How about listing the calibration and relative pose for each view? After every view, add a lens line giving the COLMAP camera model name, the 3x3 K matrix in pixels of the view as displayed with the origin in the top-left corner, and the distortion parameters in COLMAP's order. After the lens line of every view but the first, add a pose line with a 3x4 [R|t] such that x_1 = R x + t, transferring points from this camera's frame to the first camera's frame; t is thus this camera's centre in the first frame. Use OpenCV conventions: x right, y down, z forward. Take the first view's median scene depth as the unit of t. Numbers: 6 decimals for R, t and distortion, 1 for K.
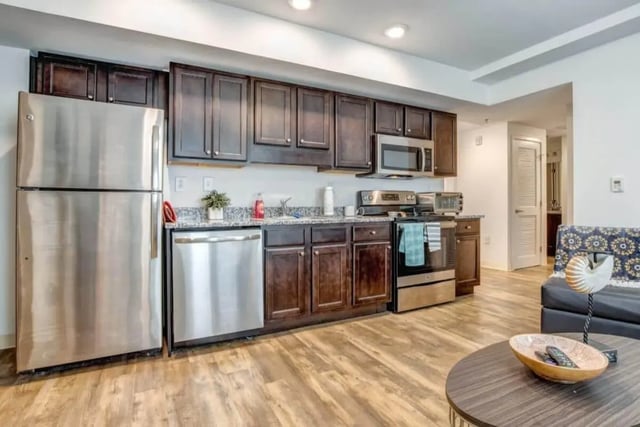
lens RADIAL K [[328.4, 0, 324.2], [0, 328.4, 209.9], [0, 0, 1]] dist [0.000323, 0.000462]
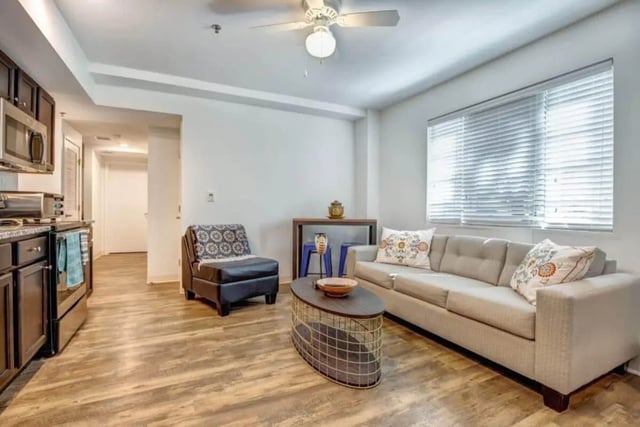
lens RADIAL K [[310.5, 0, 321.6], [0, 310.5, 215.9], [0, 0, 1]] dist [-0.004104, 0.000002]
pose [[0.055984, -0.016531, 0.998295, -0.516774], [0.005087, 0.999855, 0.016271, -0.008591], [-0.998419, 0.004168, 0.056060, 0.427293]]
